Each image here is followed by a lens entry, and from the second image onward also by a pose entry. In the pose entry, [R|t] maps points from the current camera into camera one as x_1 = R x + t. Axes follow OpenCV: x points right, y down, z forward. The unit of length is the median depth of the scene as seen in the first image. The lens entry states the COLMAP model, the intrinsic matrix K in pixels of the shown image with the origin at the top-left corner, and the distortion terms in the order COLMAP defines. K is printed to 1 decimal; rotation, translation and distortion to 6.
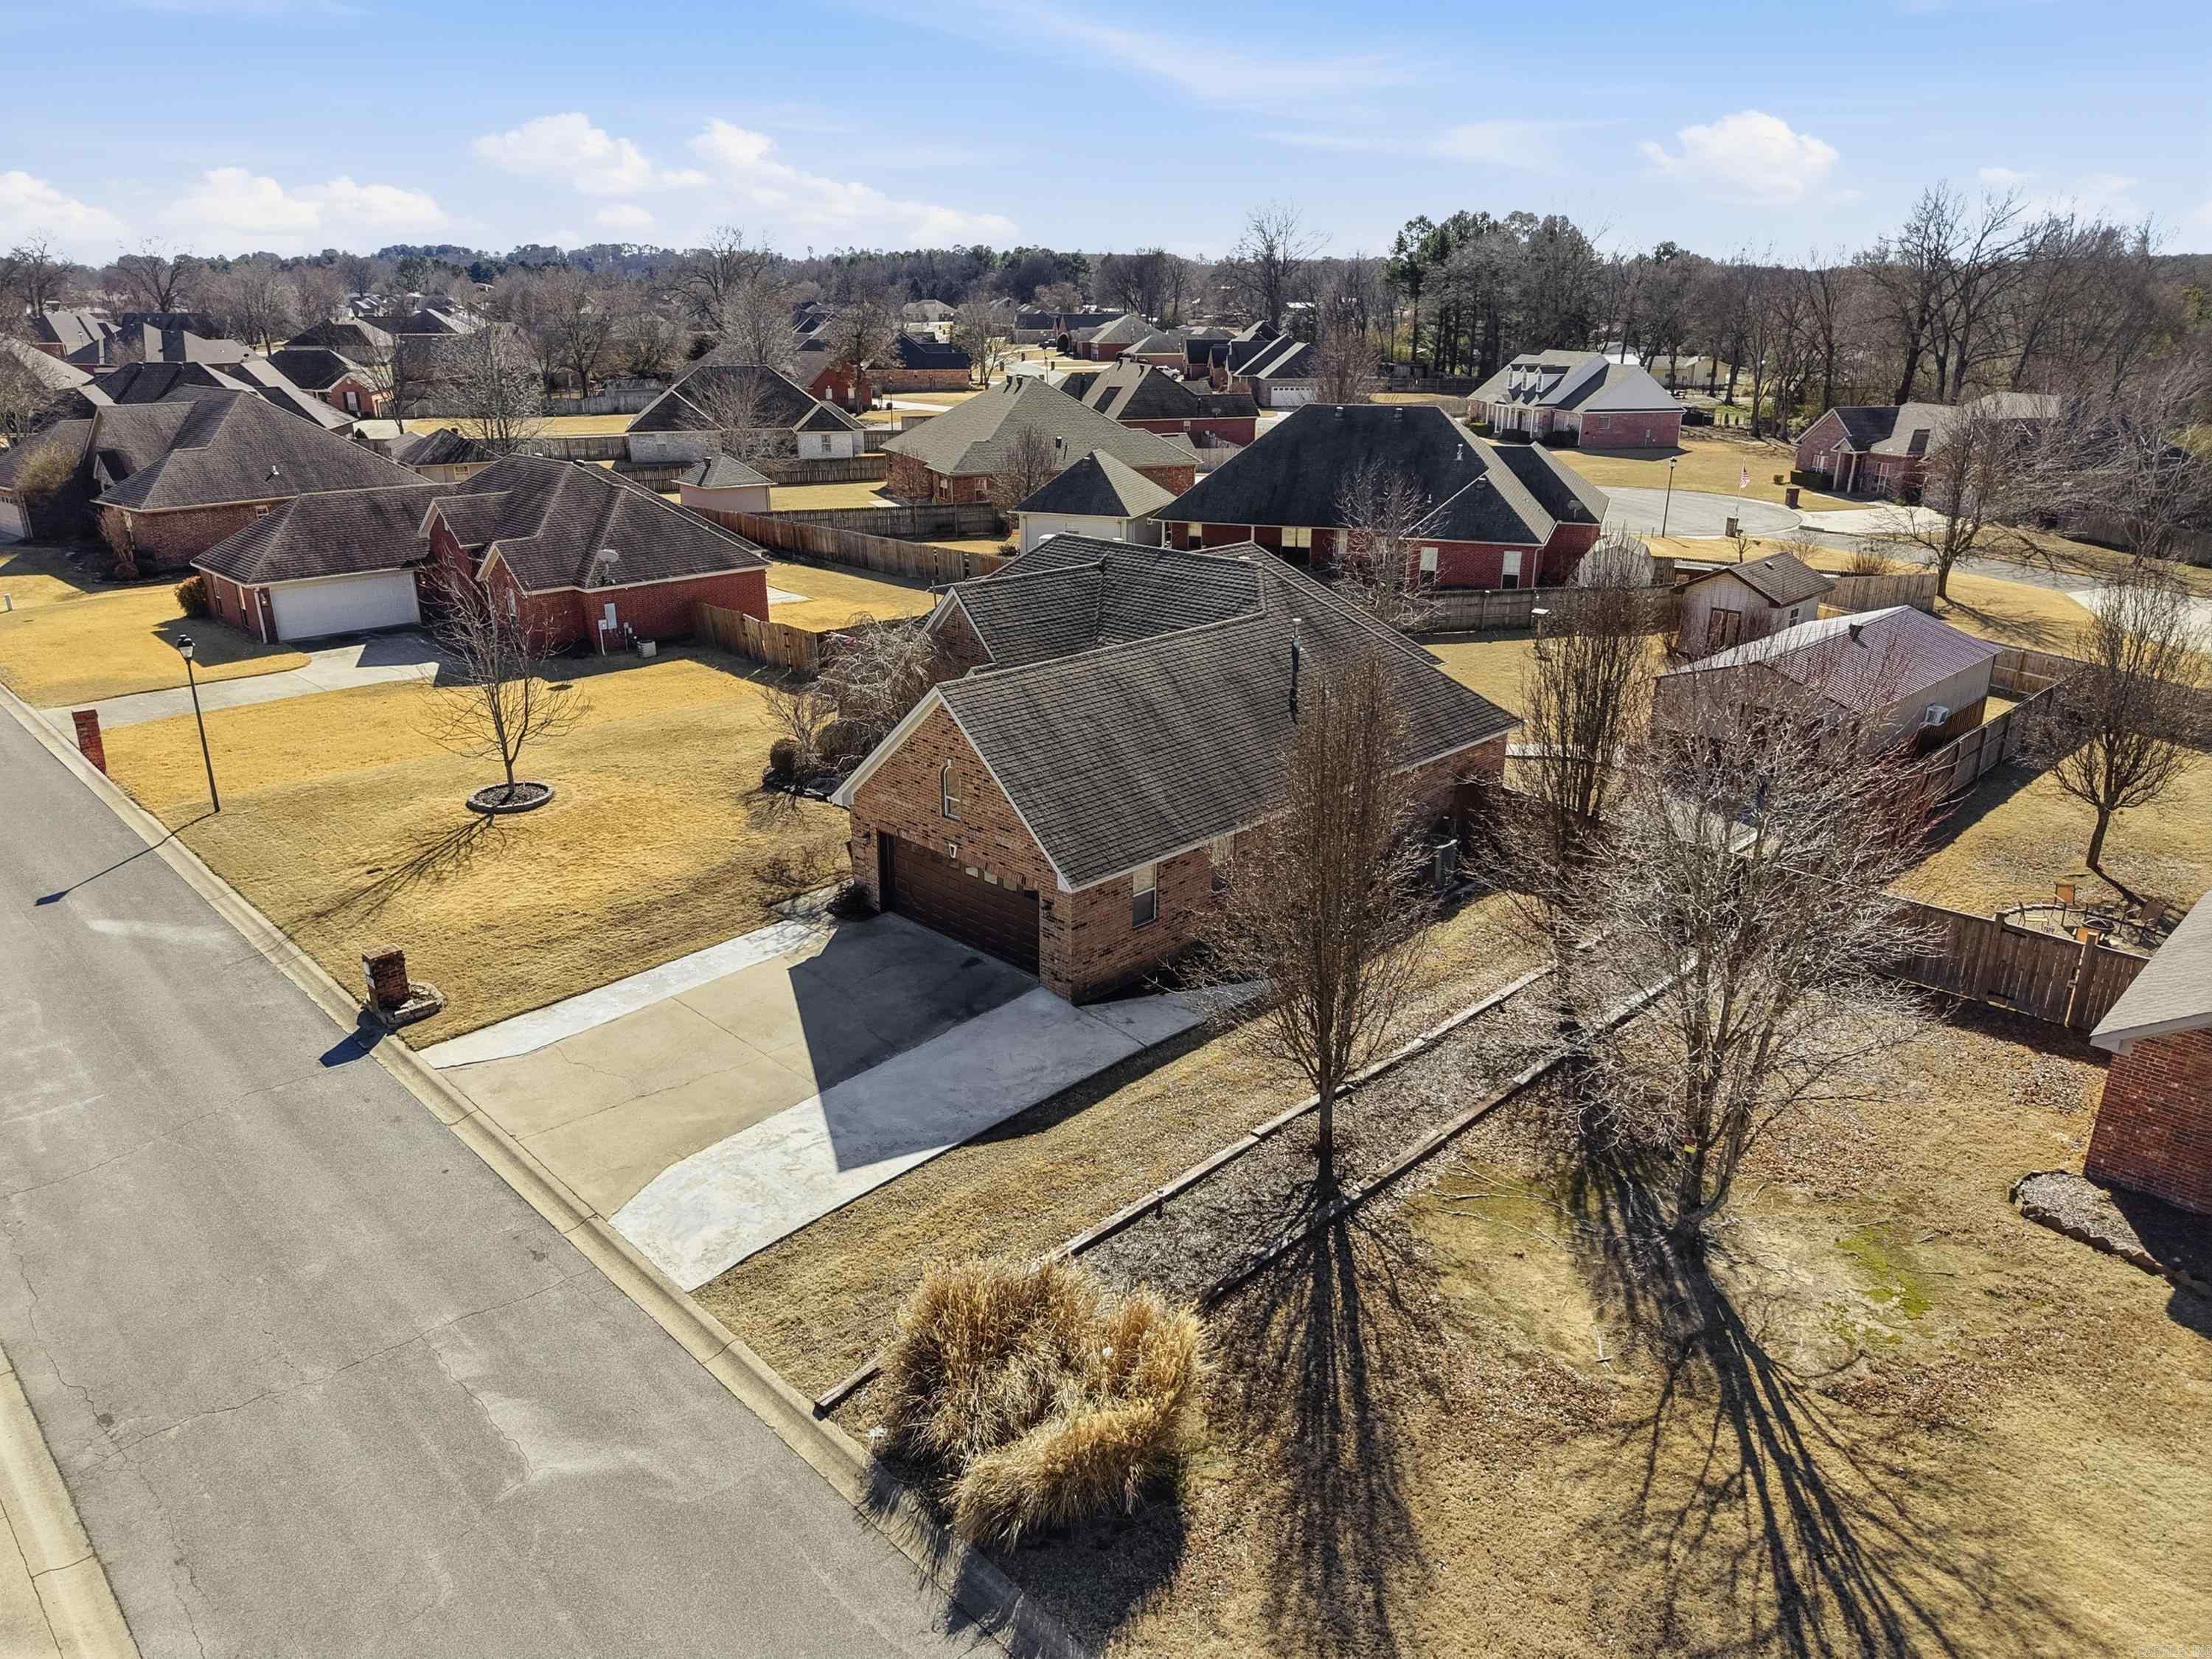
lens RADIAL K [[1483.6, 0, 1090.6], [0, 1483.6, 824.5], [0, 0, 1]] dist [0.003558, 0.003013]
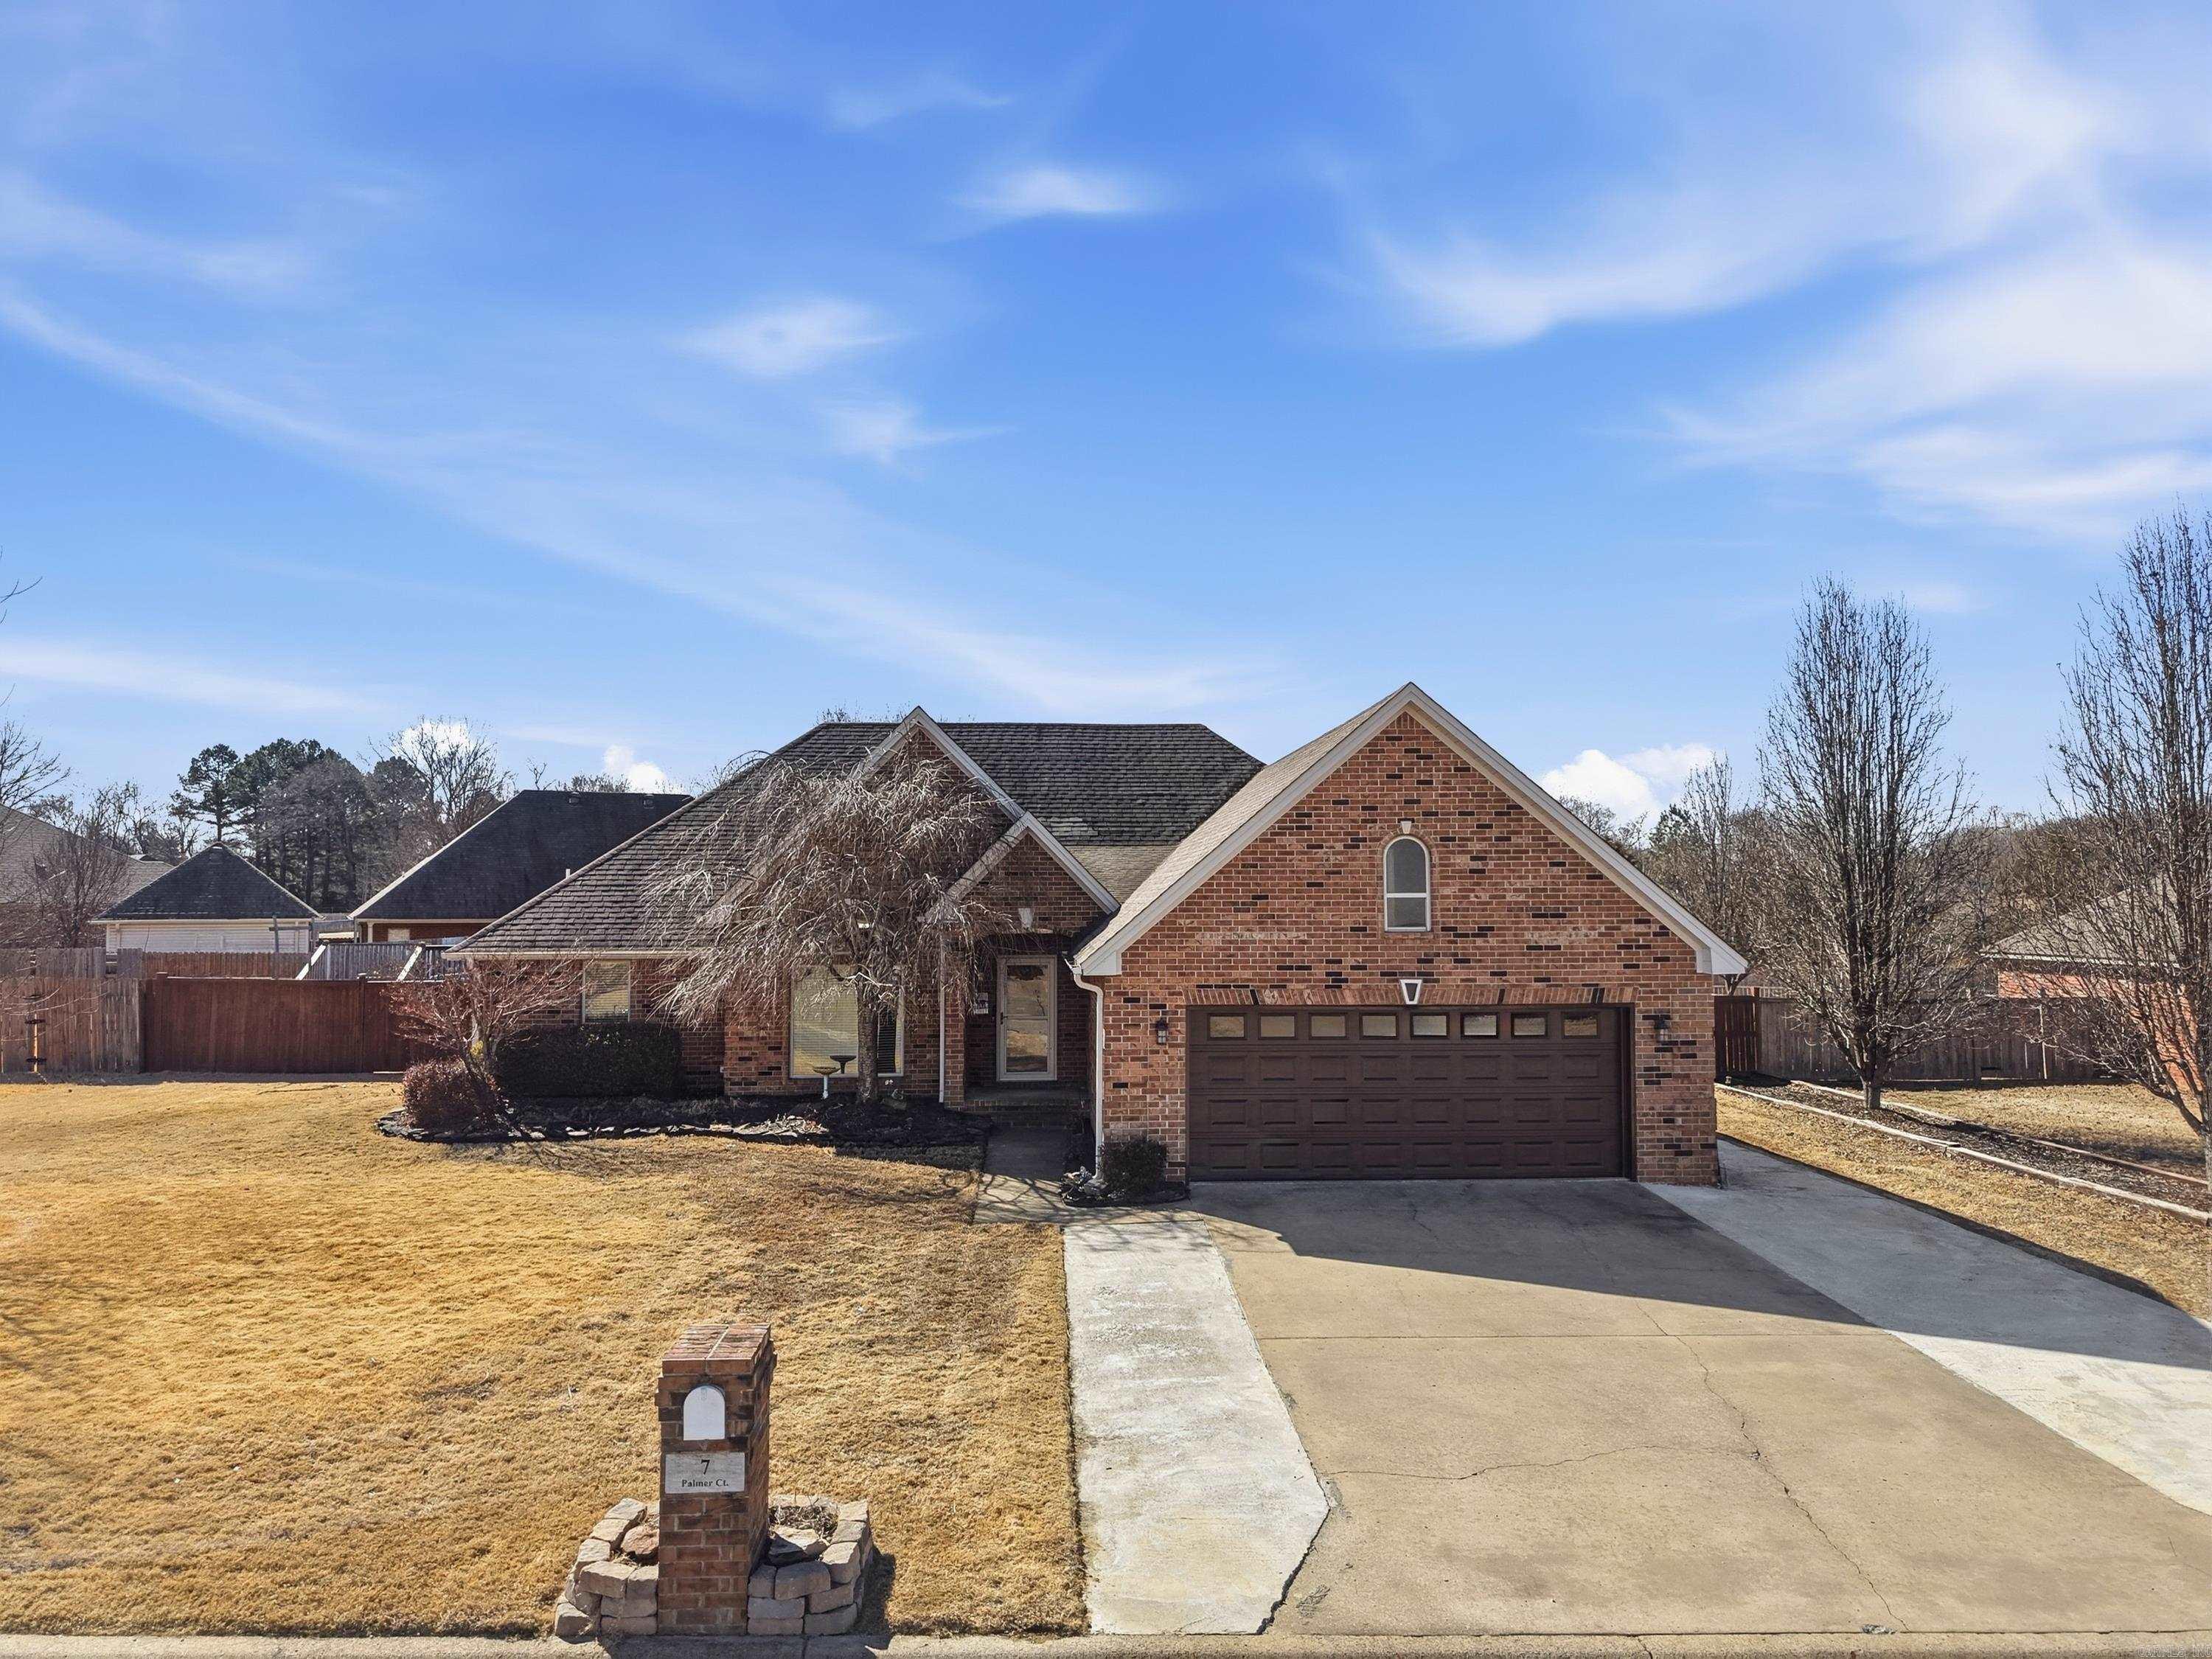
lens RADIAL K [[1483.6, 0, 1090.6], [0, 1483.6, 824.5], [0, 0, 1]] dist [0.003558, 0.003013]
pose [[0.685896, 0.035340, 0.726841, -0.663319], [0.241389, 0.931217, -0.273068, 0.094080], [-0.686497, 0.362747, 0.630188, 0.792912]]
